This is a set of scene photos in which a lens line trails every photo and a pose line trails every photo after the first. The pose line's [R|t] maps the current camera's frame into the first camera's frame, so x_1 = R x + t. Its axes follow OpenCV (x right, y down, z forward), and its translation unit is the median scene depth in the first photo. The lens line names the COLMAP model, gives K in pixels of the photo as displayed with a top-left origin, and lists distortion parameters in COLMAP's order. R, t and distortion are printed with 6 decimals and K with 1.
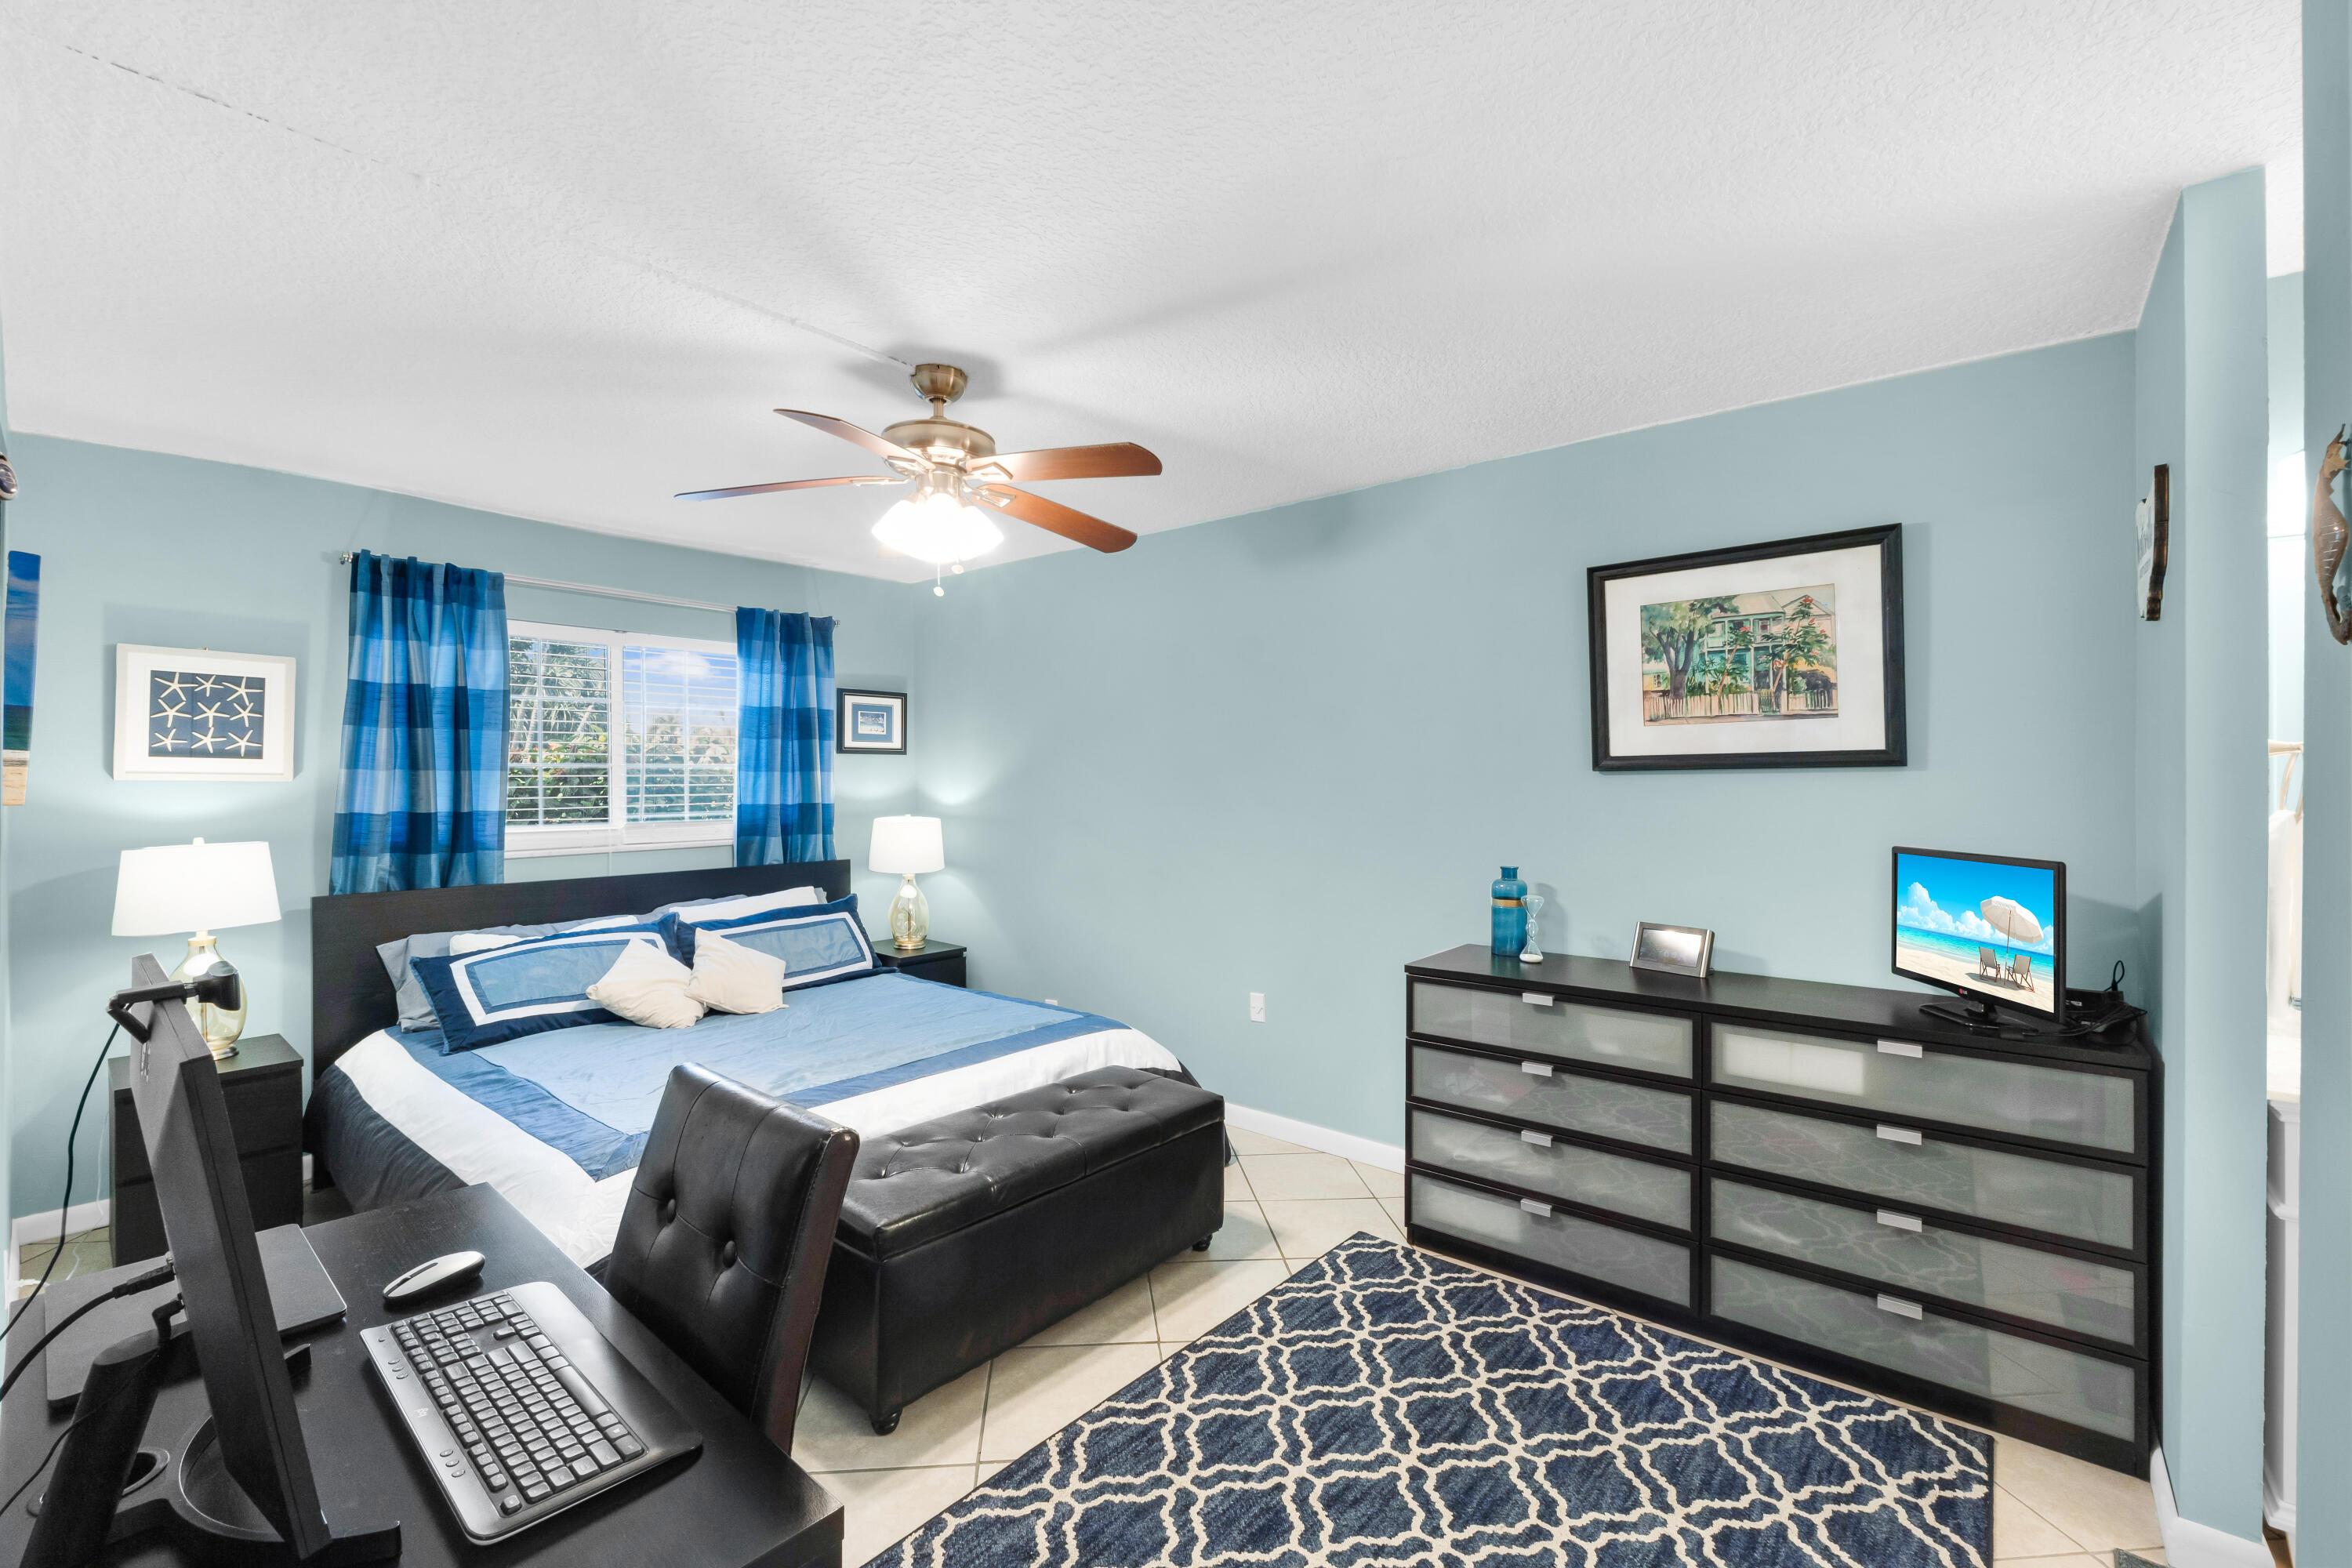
lens RADIAL K [[973.1, 0, 1185.7], [0, 973.1, 794.9], [0, 0, 1]] dist [-0.020751, 0.000044]
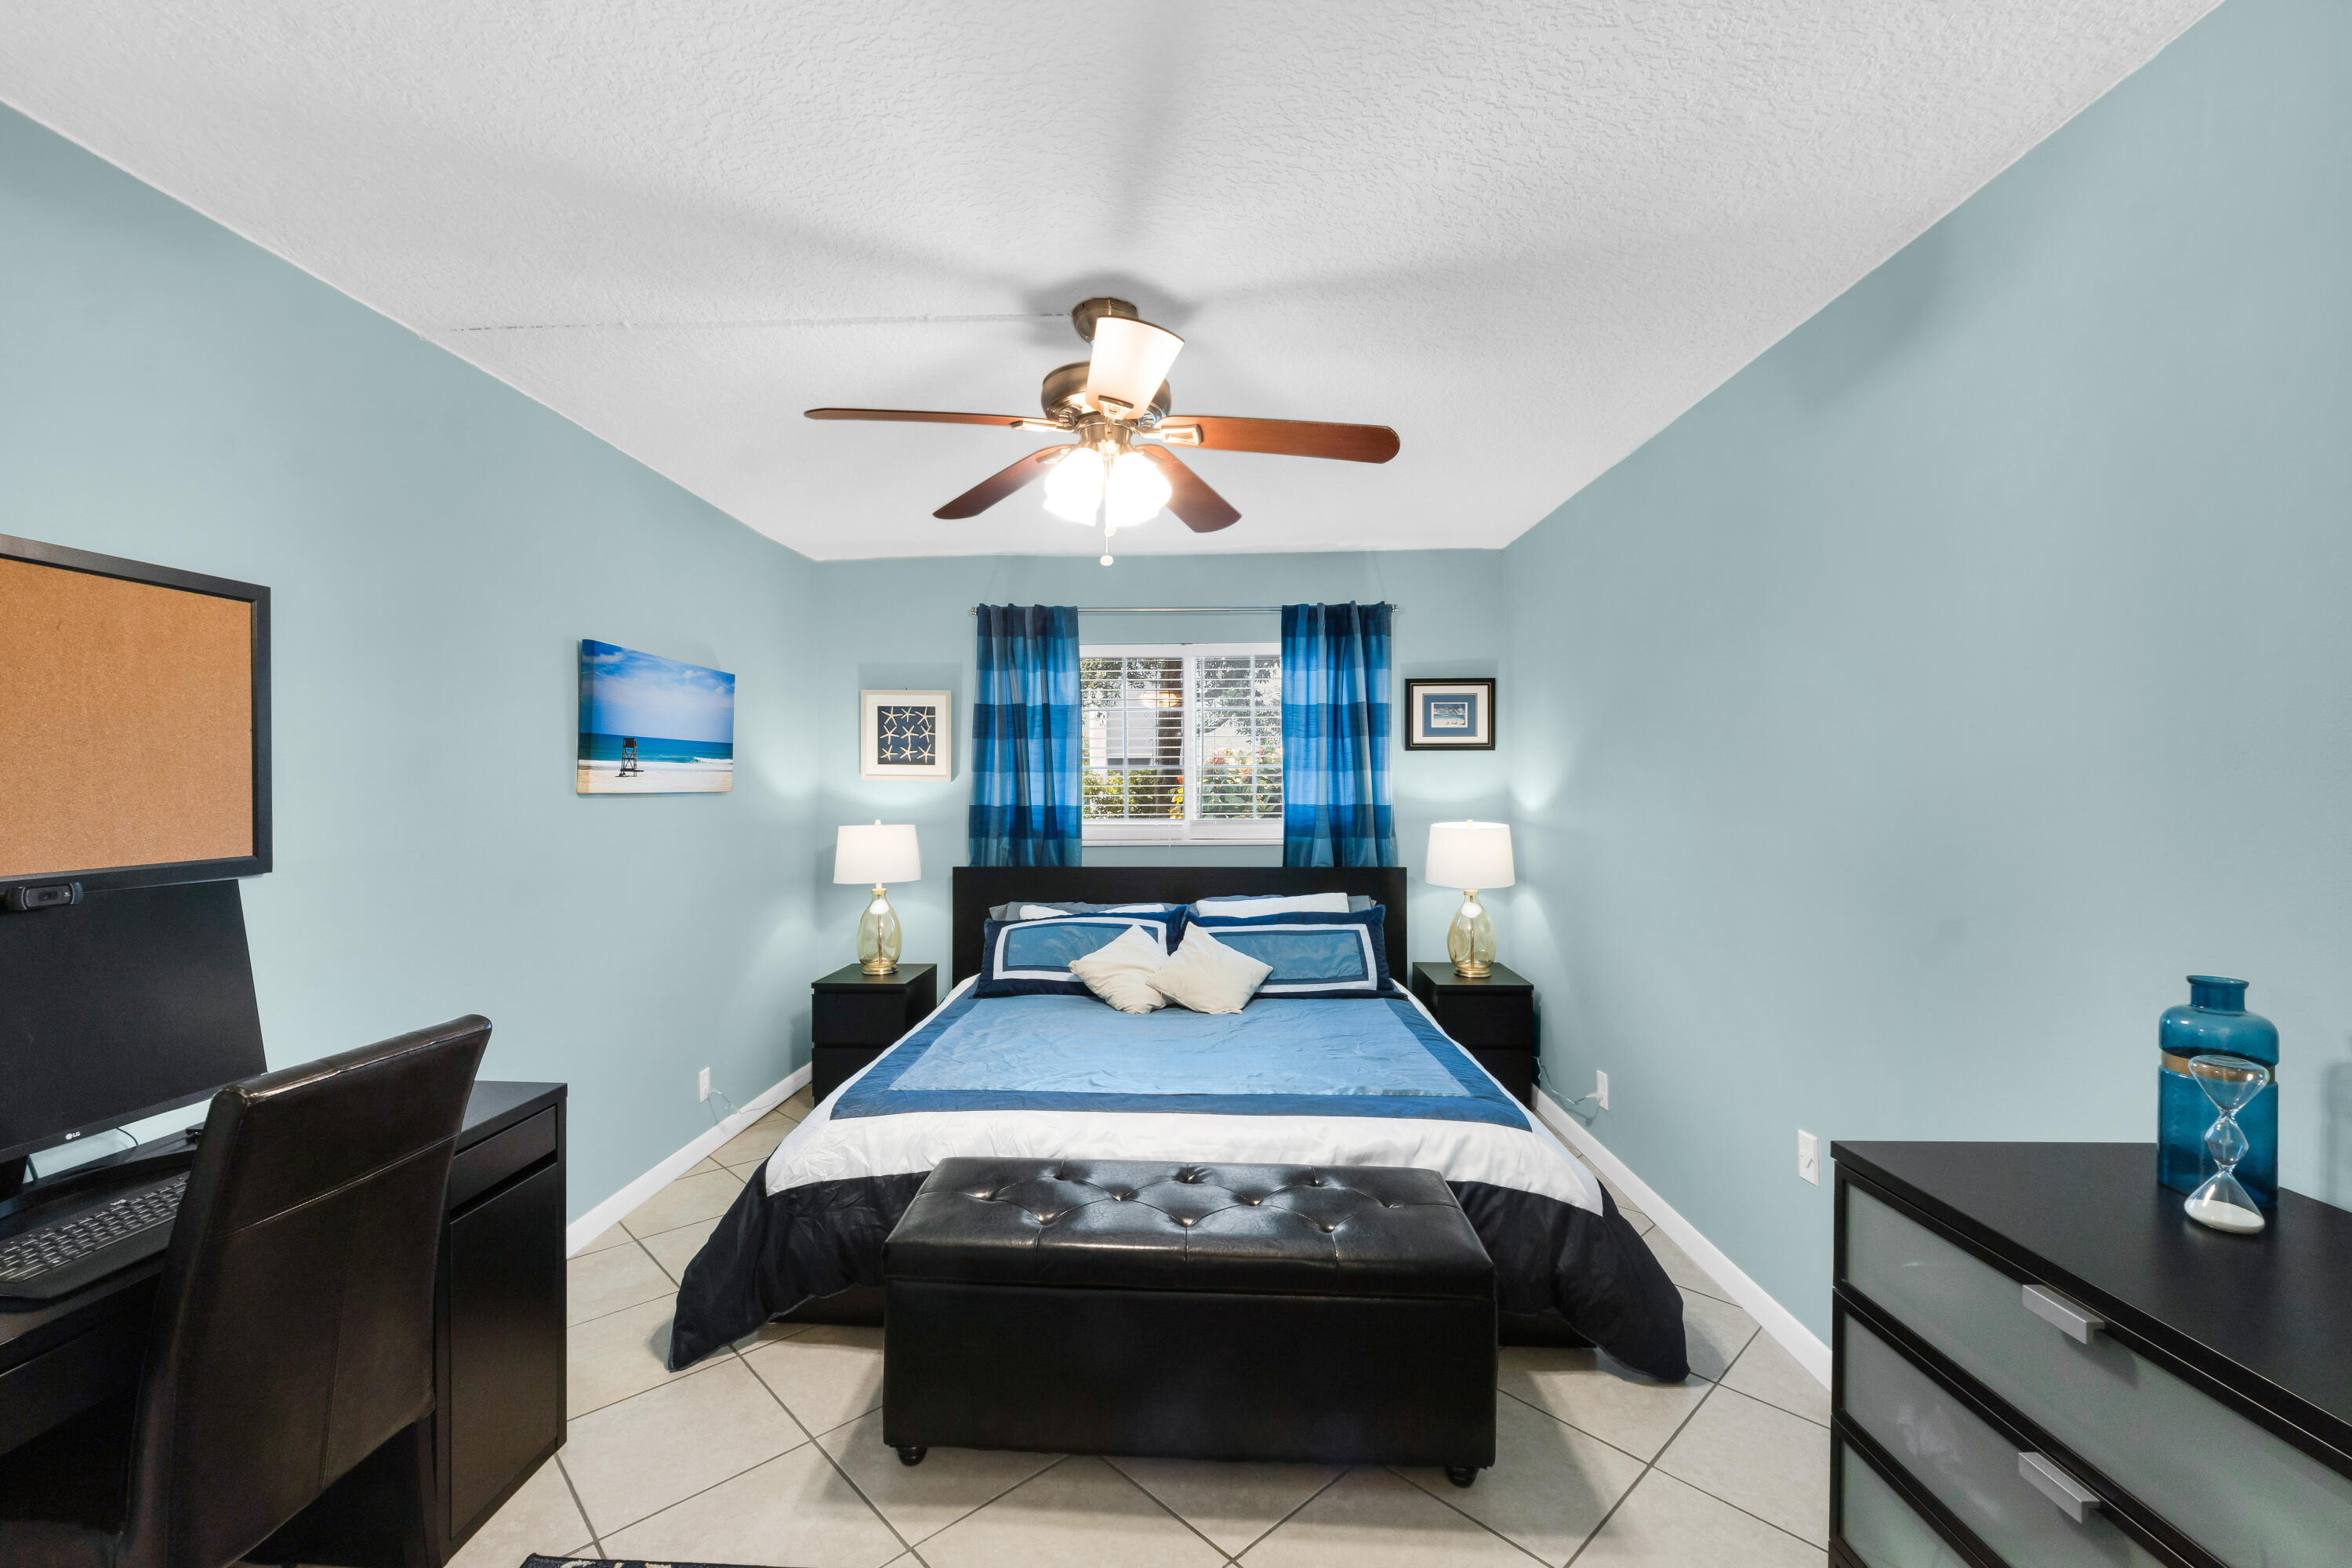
lens RADIAL K [[997.6, 0, 1167.8], [0, 997.6, 802.2], [0, 0, 1]] dist [-0.014583, 0.000089]
pose [[0.600424, 0.012882, -0.799578, 0.365452], [-0.010646, 0.999910, 0.008116, 0.000824], [0.799611, 0.003639, 0.600508, 0.367563]]
